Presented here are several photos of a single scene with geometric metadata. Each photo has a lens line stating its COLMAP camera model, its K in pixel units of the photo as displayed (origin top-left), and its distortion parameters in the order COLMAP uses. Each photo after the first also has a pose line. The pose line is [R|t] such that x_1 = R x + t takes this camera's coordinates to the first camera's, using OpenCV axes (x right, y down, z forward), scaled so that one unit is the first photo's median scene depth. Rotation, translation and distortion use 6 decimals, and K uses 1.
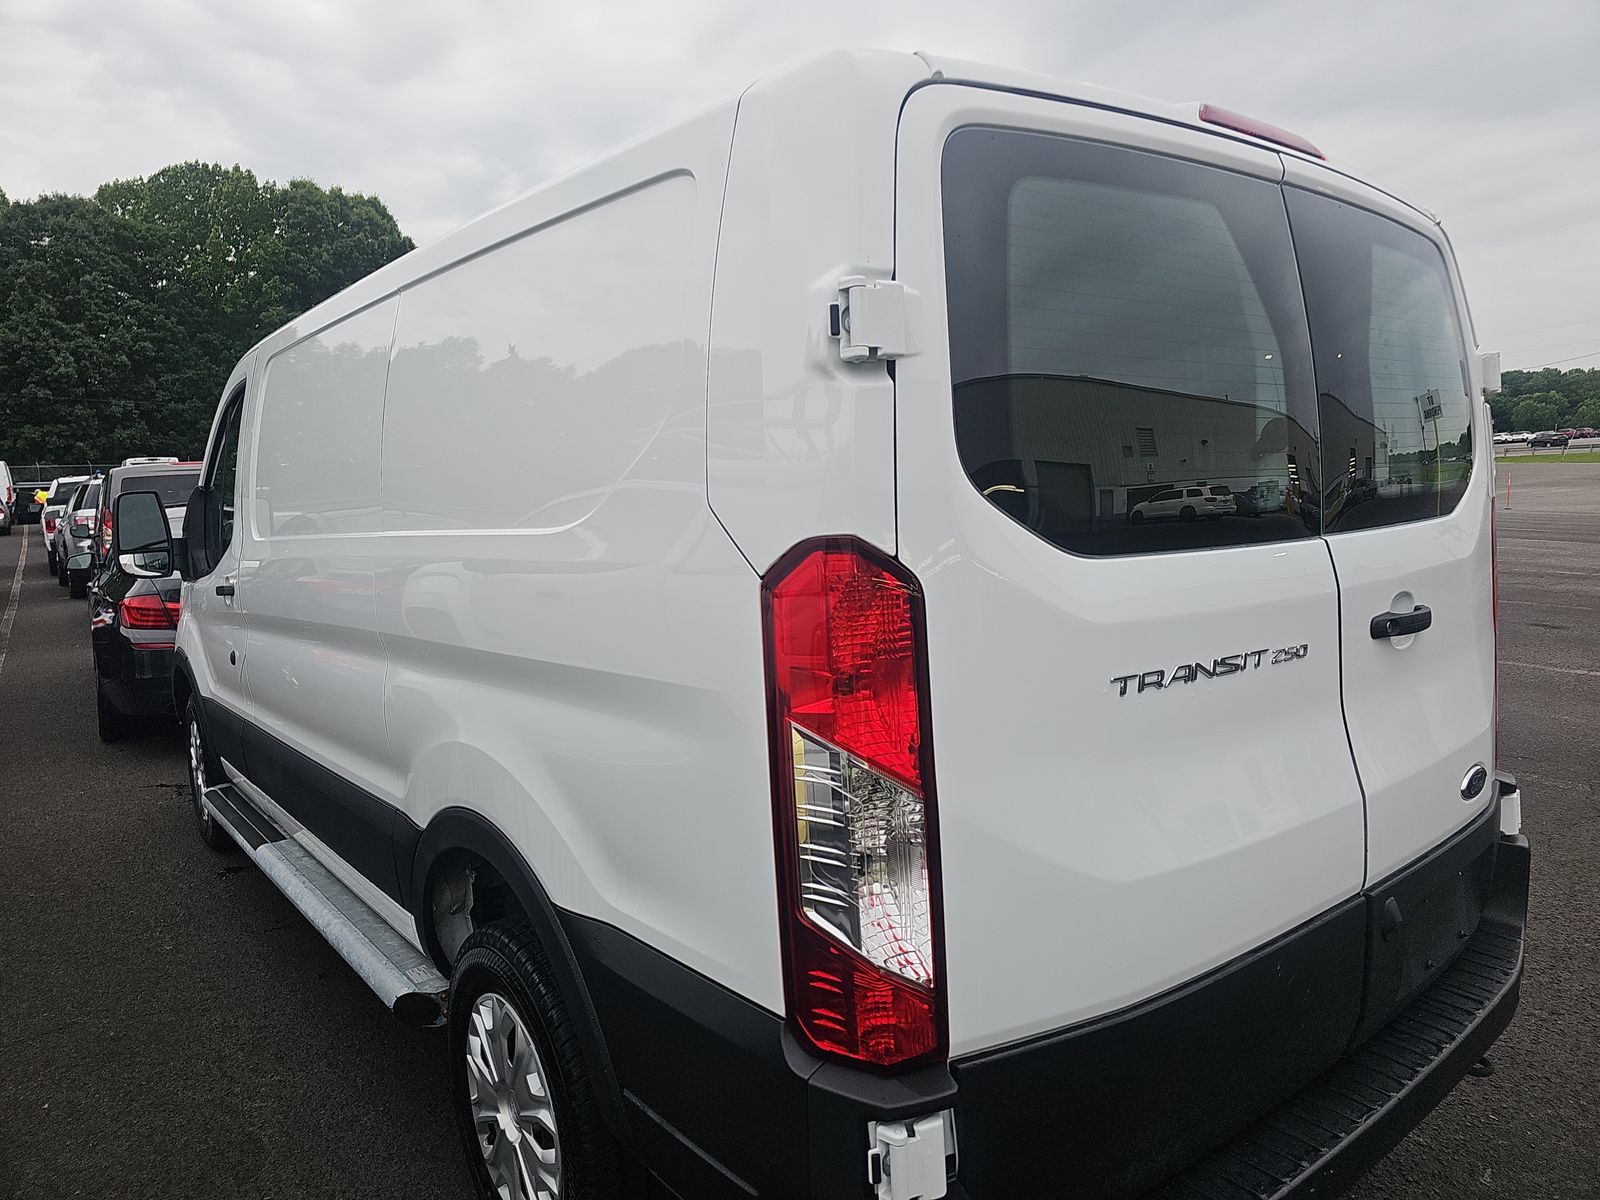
lens RADIAL K [[1082.3, 0, 800.0], [0, 1082.3, 600.0], [0, 0, 1]] dist [0.064098, -0.071165]
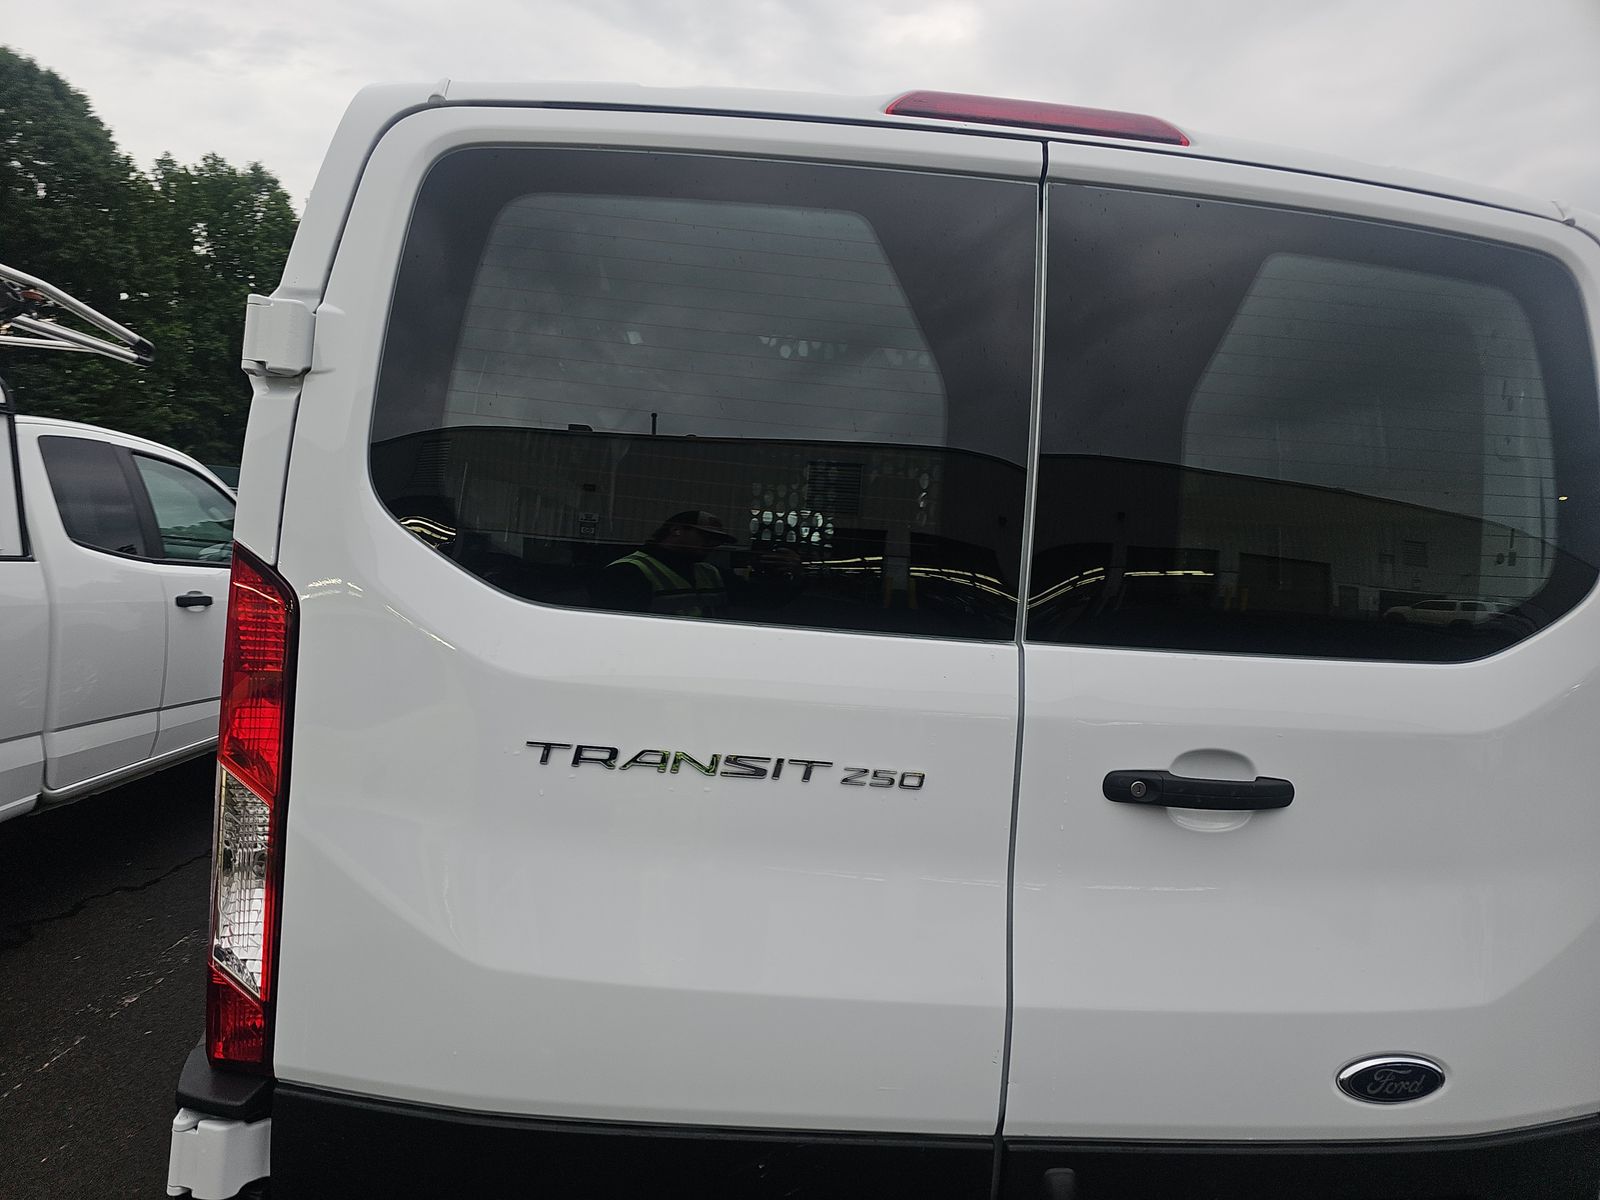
lens RADIAL K [[1082.3, 0, 800.0], [0, 1082.3, 600.0], [0, 0, 1]] dist [0.064098, -0.071165]
pose [[0.822346, 0.135017, -0.552736, 0.926227], [-0.160425, 0.987045, 0.002429, -0.078426], [0.545904, 0.086675, 0.833353, 0.357950]]
